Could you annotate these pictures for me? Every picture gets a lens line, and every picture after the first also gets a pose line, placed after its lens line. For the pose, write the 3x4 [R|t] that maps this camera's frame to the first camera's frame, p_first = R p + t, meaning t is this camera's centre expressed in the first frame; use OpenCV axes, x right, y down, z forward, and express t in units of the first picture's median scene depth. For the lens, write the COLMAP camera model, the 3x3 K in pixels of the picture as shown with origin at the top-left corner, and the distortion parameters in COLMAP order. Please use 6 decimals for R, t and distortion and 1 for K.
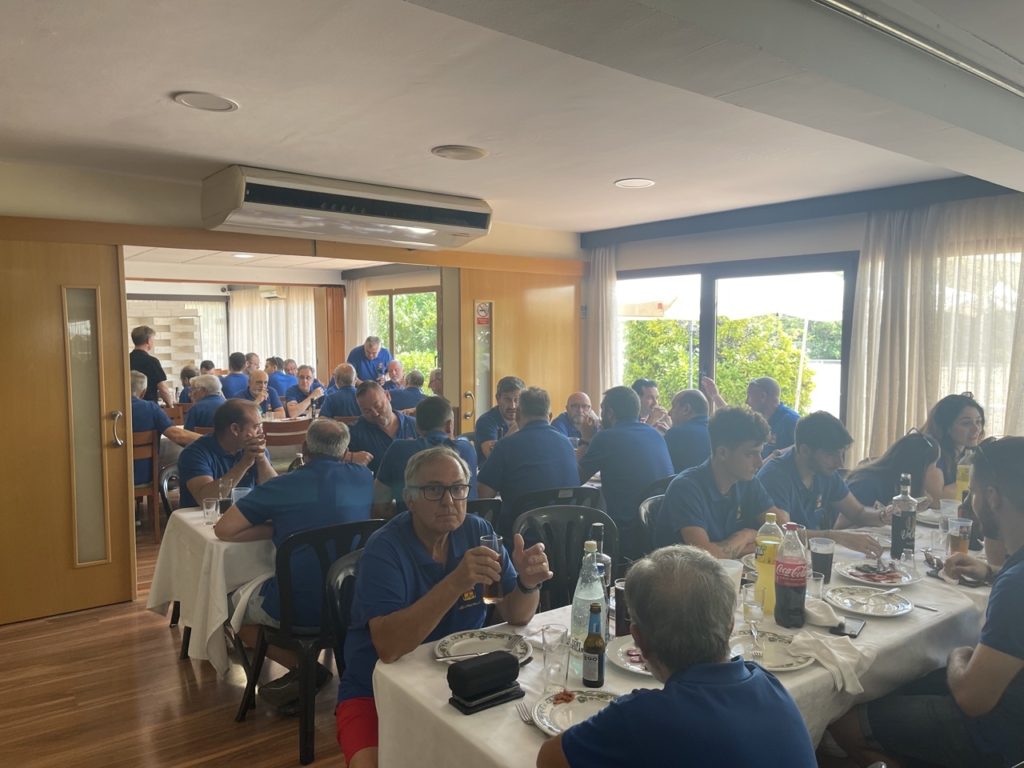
lens RADIAL K [[776.7, 0, 512.0], [0, 776.7, 384.0], [0, 0, 1]] dist [0.059889, -0.067310]
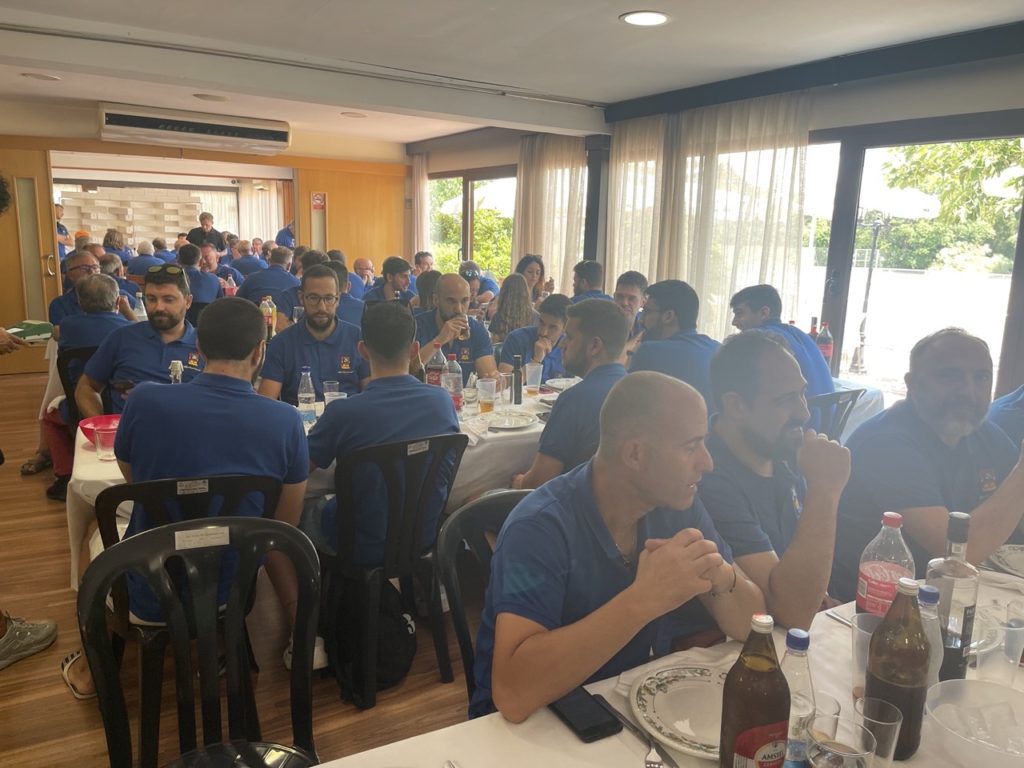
lens RADIAL K [[776.7, 0, 512.0], [0, 776.7, 384.0], [0, 0, 1]] dist [0.059889, -0.067310]
pose [[0.991191, 0.051948, -0.121827, 0.465451], [-0.036343, 0.991239, 0.126983, 0.041238], [0.127357, -0.121437, 0.984395, -0.367528]]
